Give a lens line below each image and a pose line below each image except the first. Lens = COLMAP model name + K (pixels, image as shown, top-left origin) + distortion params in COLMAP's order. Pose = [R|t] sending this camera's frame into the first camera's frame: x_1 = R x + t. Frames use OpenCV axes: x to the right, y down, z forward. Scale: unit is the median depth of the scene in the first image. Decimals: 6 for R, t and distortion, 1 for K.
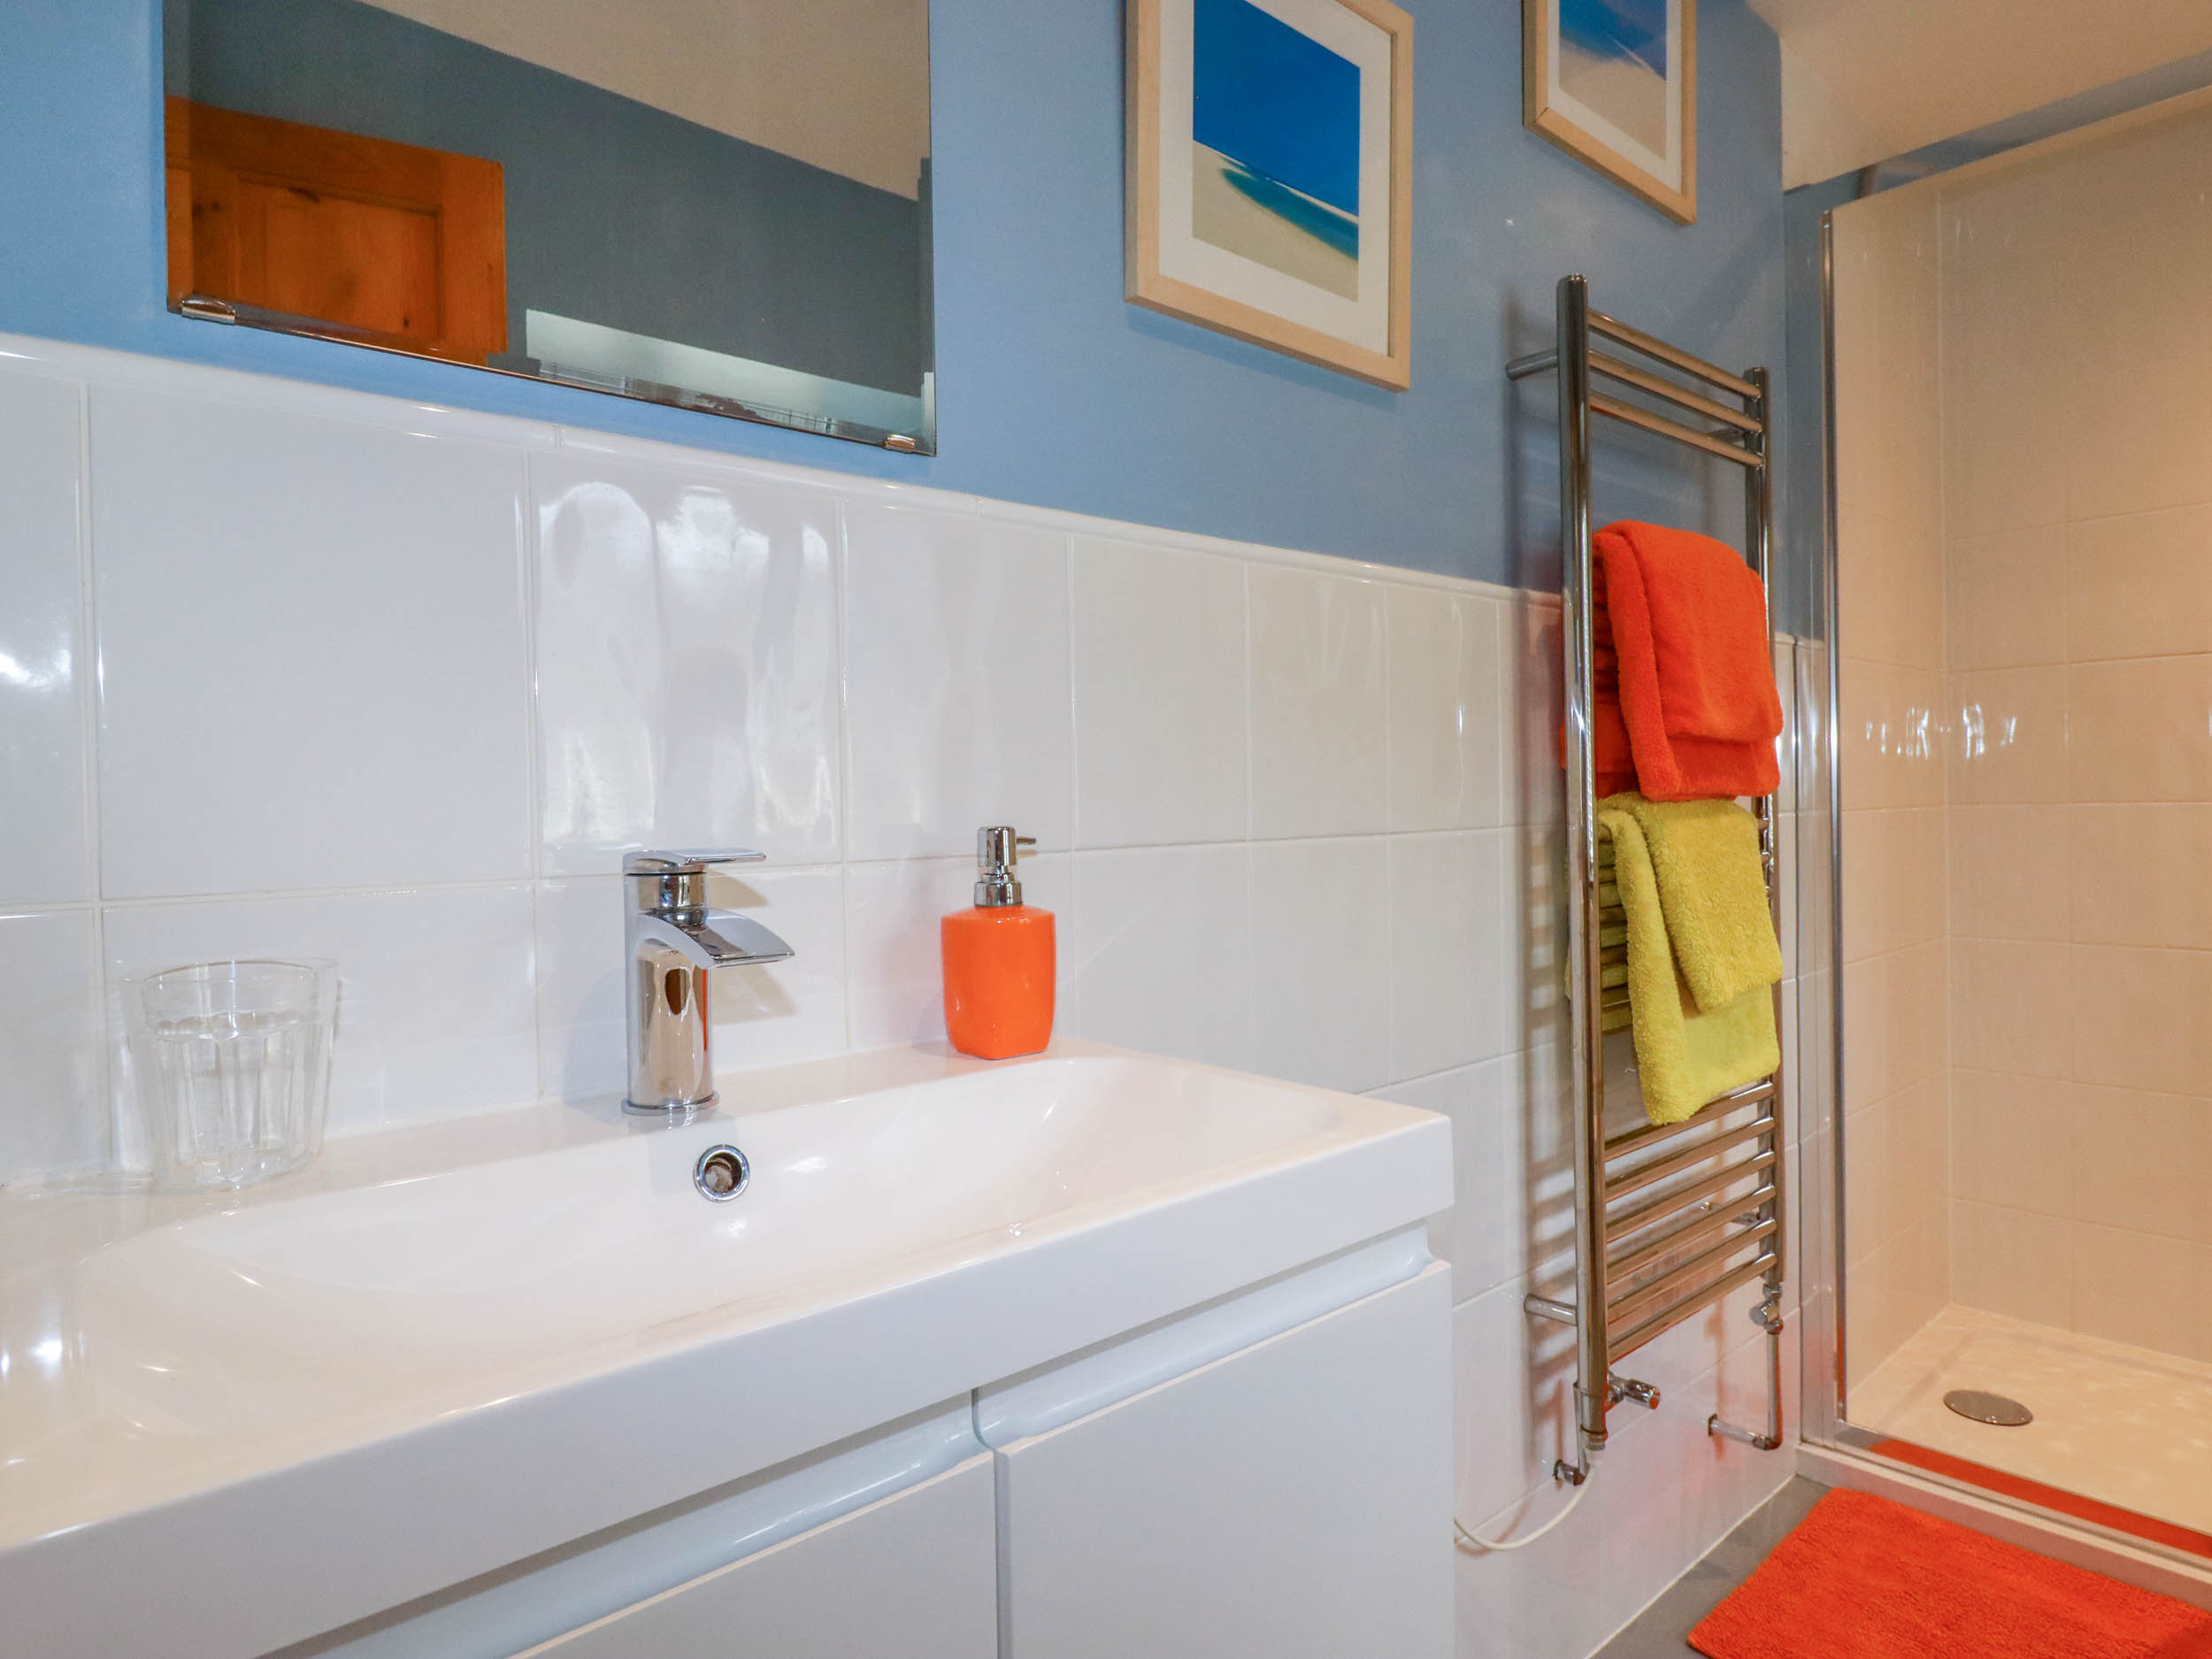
lens RADIAL K [[1276.7, 0, 1109.2], [0, 1276.7, 821.0], [0, 0, 1]] dist [0.004875, -0.020725]
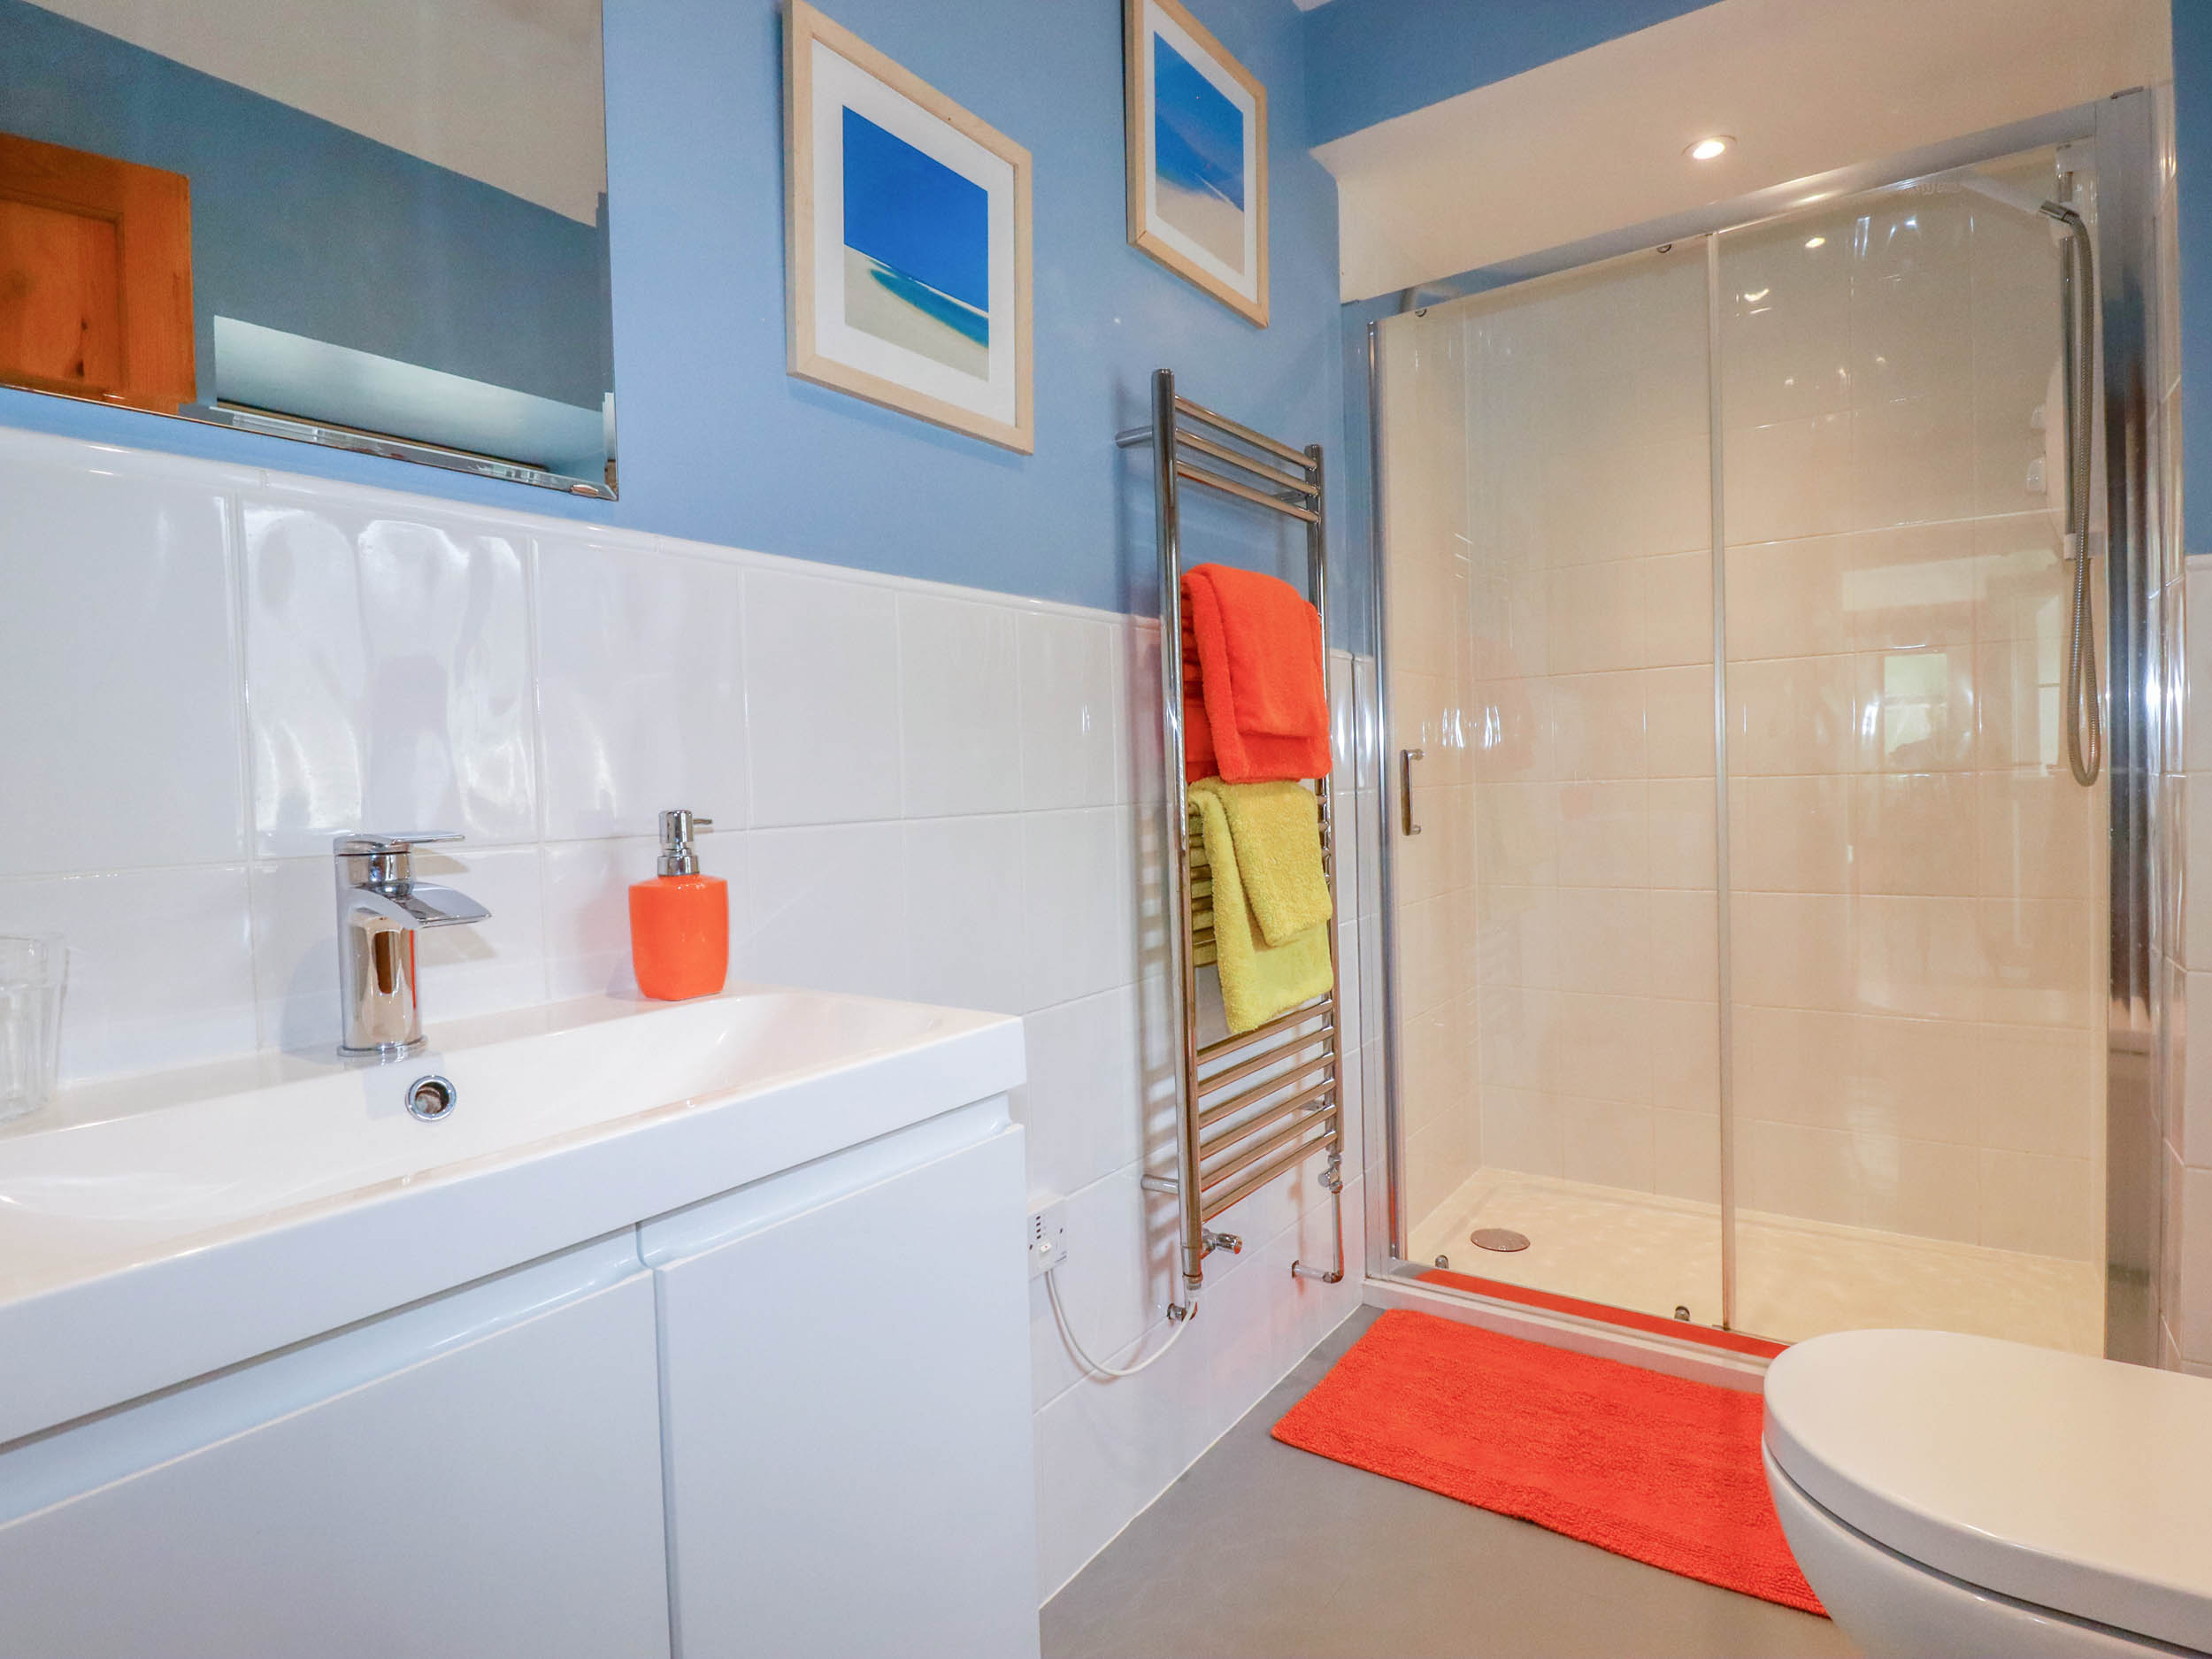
lens RADIAL K [[1147.1, 0, 1100.7], [0, 1147.1, 816.7], [0, 0, 1]] dist [0.002190, -0.014573]
pose [[0.973198, -0.017534, 0.229299, 0.033682], [0.015111, 0.999810, 0.012321, 0.001906], [-0.229472, -0.008526, 0.973278, -0.096540]]
